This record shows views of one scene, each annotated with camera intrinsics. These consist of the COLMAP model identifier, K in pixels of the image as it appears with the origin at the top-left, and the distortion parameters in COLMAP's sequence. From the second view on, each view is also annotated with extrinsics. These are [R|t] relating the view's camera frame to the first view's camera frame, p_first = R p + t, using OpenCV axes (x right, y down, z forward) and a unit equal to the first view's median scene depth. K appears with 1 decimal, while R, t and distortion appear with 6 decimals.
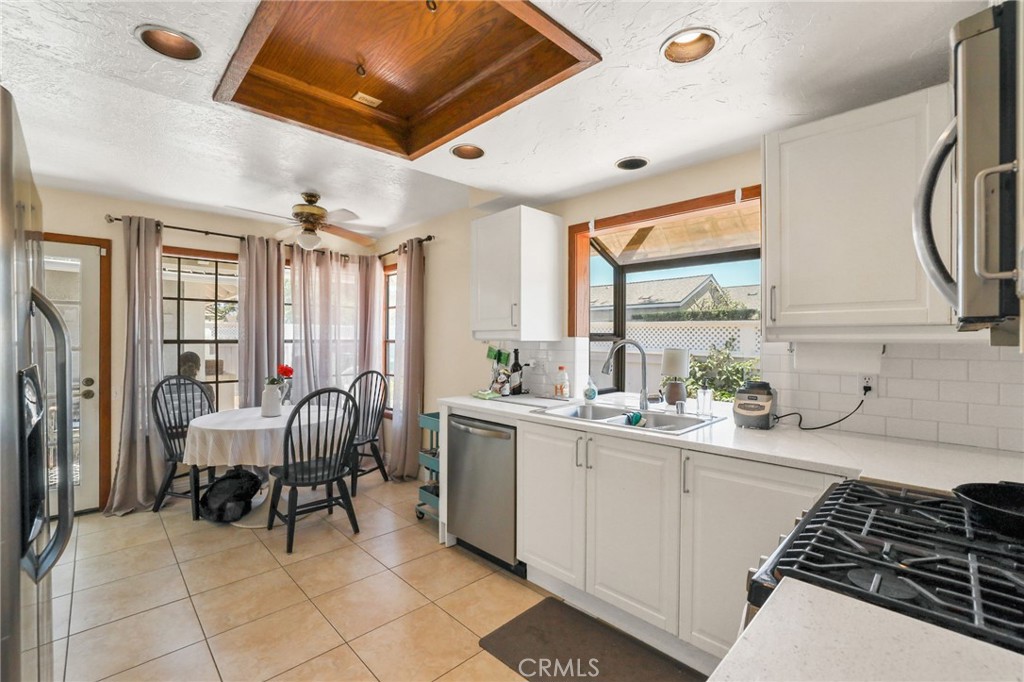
lens RADIAL K [[457.6, 0, 512.0], [0, 457.6, 341.0], [0, 0, 1]] dist [-0.001722, 0.000336]
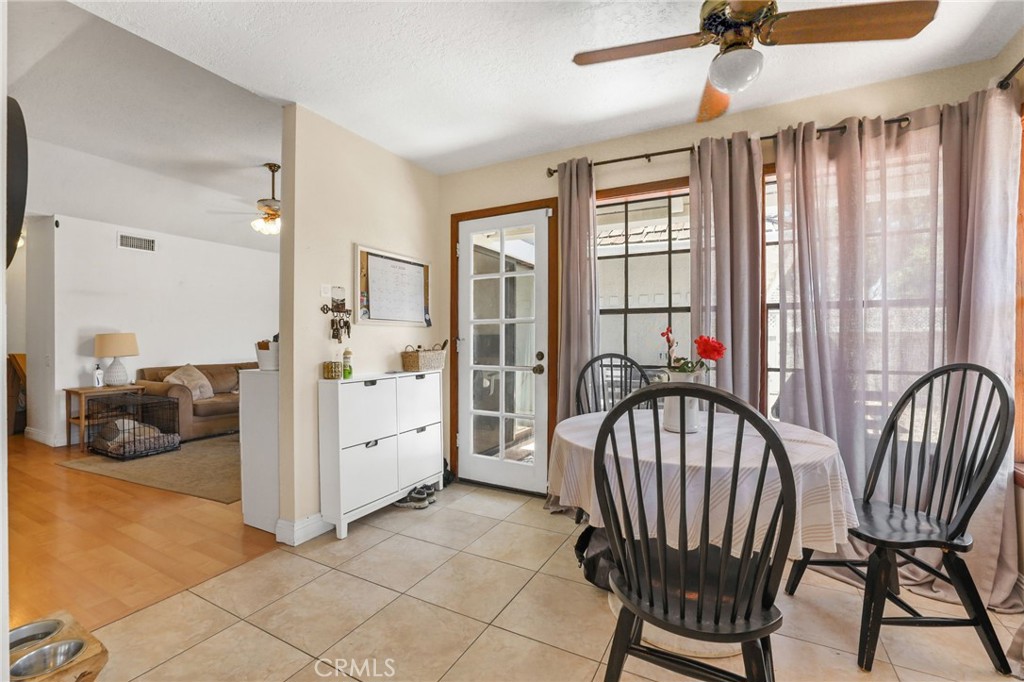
lens RADIAL K [[449.0, 0, 513.6], [0, 449.0, 339.5], [0, 0, 1]] dist [-0.000049, 0.005673]
pose [[0.339561, -0.003674, -0.940577, -0.075083], [-0.007578, 0.999949, -0.006642, 0.055332], [0.940554, 0.009383, 0.339516, 0.561889]]
